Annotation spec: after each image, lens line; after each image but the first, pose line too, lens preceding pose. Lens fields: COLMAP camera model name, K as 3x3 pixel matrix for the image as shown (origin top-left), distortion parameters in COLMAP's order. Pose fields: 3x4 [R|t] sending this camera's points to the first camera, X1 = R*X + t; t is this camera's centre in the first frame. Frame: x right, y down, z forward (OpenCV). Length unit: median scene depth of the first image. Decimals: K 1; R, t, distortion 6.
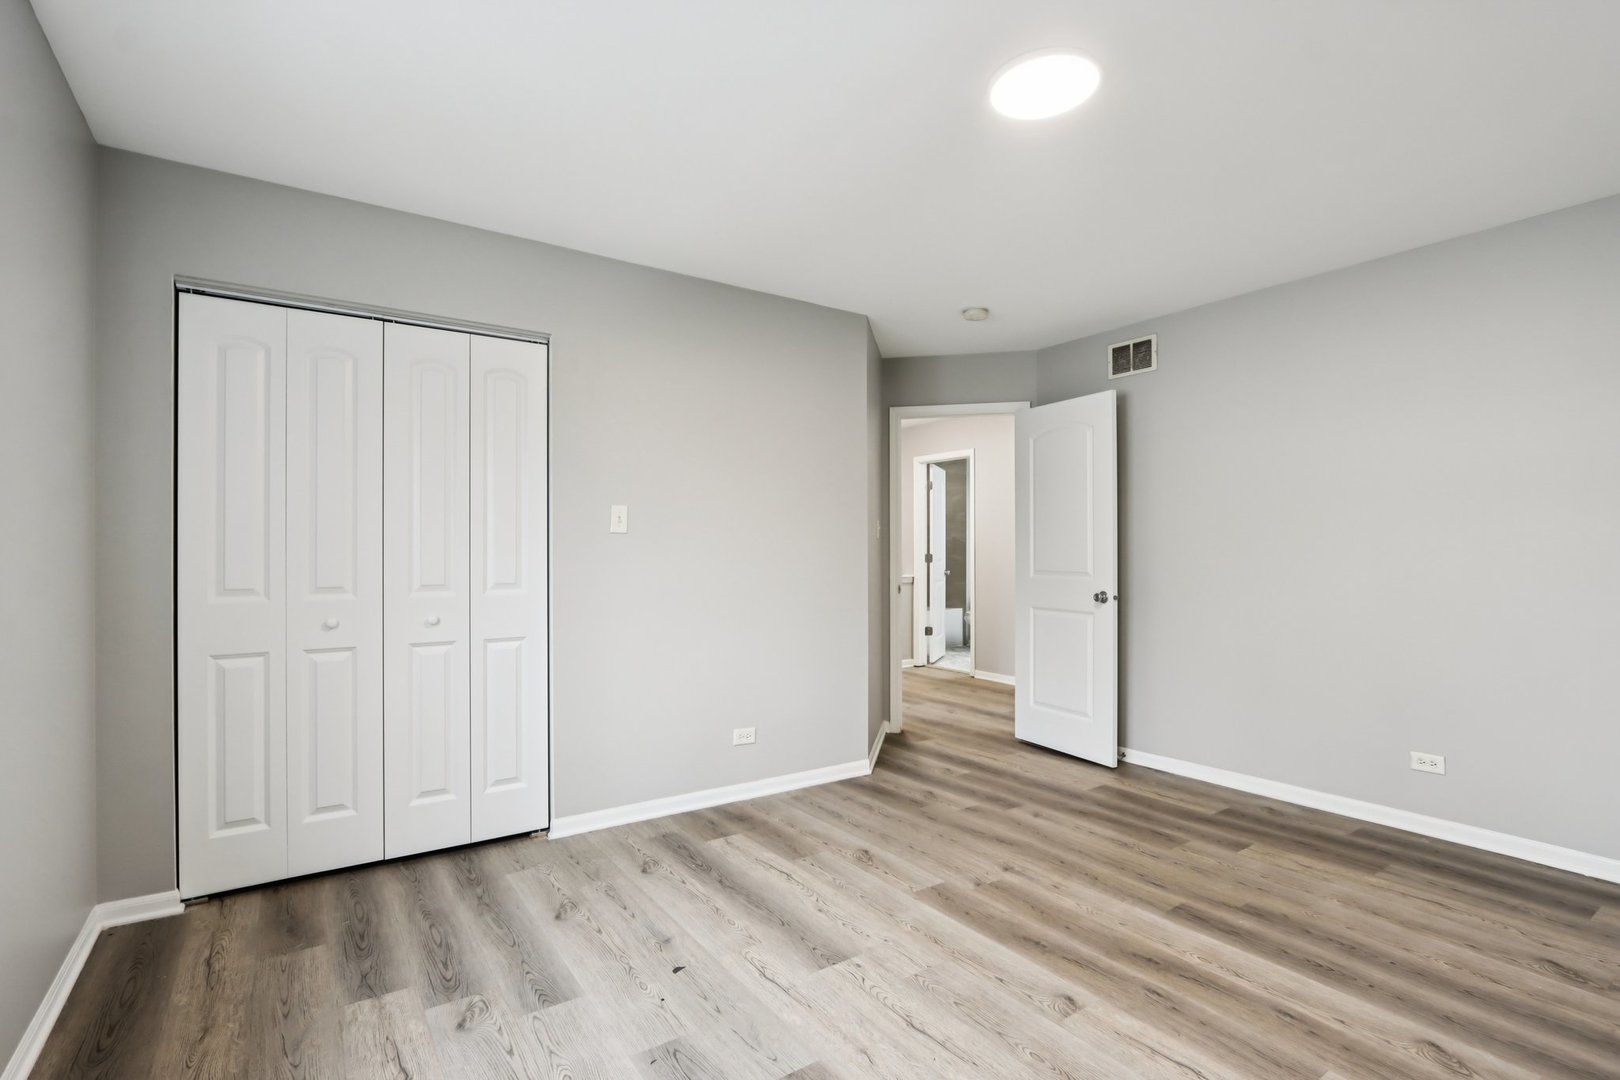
lens RADIAL K [[769.5, 0, 811.5], [0, 769.5, 538.3], [0, 0, 1]] dist [-0.019273, 0.000785]
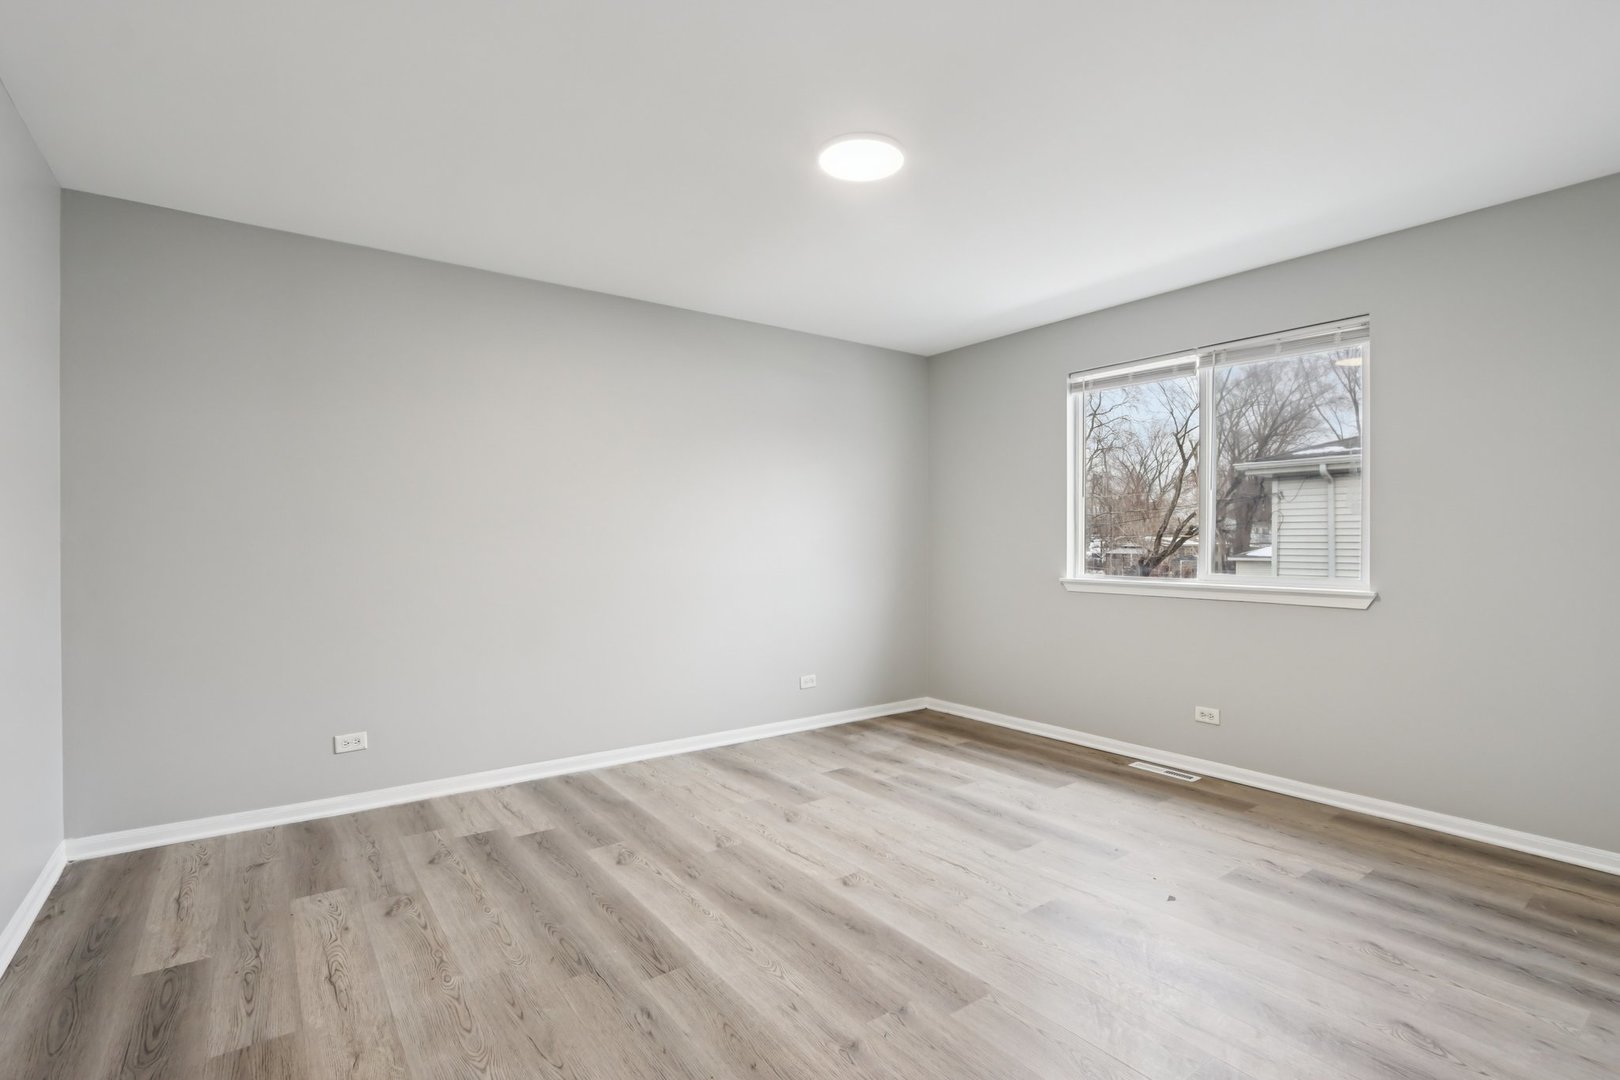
lens RADIAL K [[769.5, 0, 807.5], [0, 769.5, 545.1], [0, 0, 1]] dist [-0.019273, 0.000785]
pose [[-0.999627, 0.001151, -0.027268, 0.395149], [0.001516, 0.999909, -0.013368, 0.042130], [0.027250, -0.013404, -0.999539, 2.082652]]
